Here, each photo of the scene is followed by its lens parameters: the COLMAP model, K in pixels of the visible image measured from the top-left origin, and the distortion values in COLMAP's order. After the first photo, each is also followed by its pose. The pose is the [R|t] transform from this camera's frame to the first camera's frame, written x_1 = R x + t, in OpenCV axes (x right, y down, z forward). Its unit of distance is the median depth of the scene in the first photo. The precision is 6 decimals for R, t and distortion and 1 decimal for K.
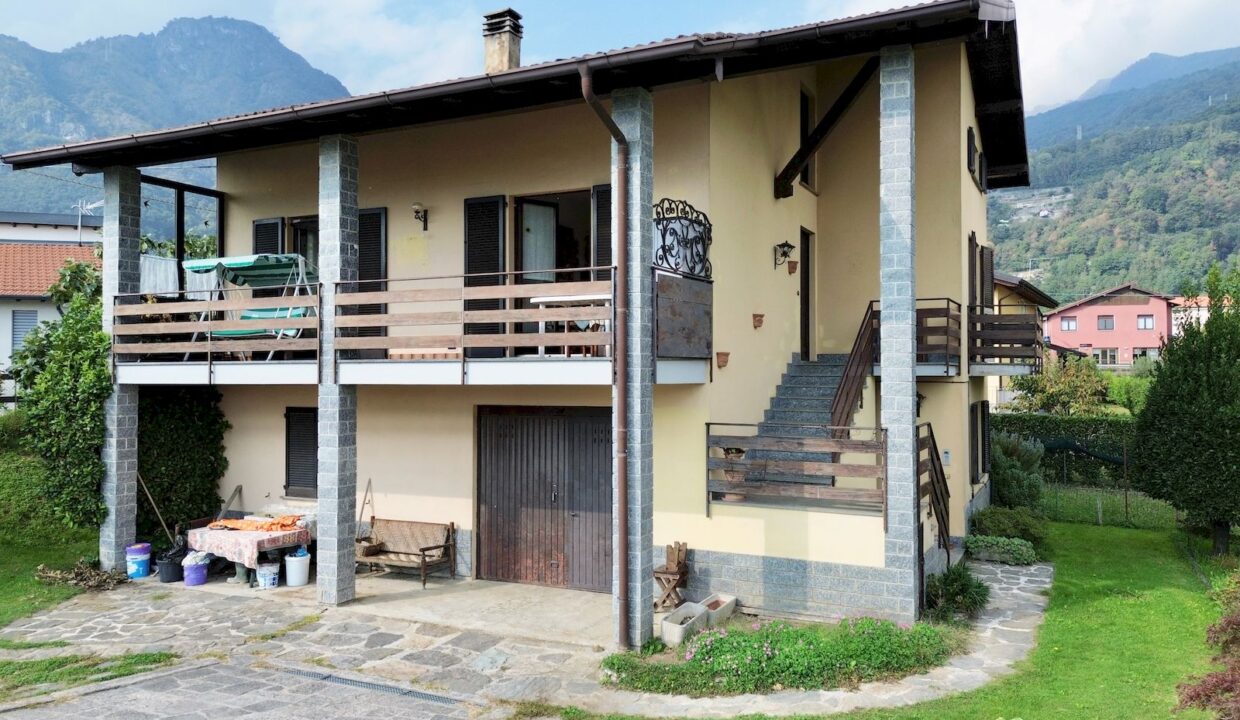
lens RADIAL K [[916.9, 0, 620.1], [0, 916.9, 395.5], [0, 0, 1]] dist [0.010622, 0.004275]
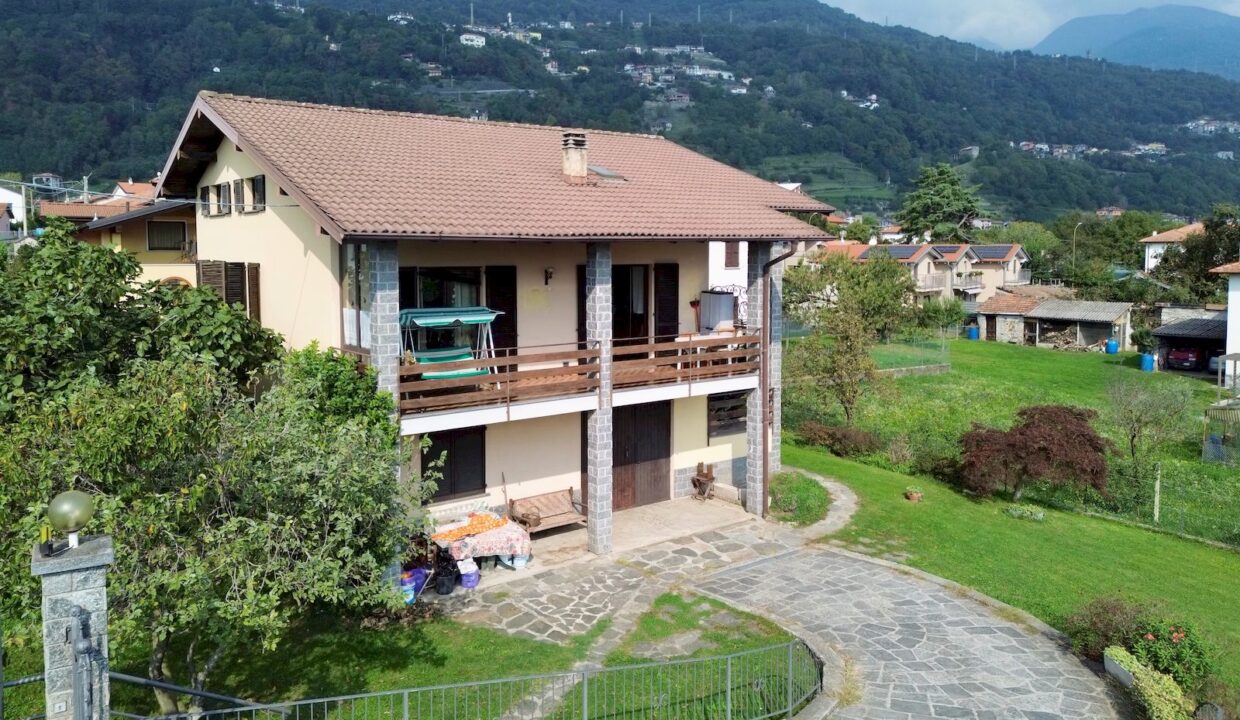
lens RADIAL K [[899.3, 0, 620.0], [0, 899.3, 360.0], [0, 0, 1]] dist [0.021431, 0.000395]
pose [[0.464473, -0.113921, 0.878229, -1.389461], [0.021343, 0.992843, 0.117501, -0.229082], [-0.885330, -0.035832, 0.463581, 0.276660]]
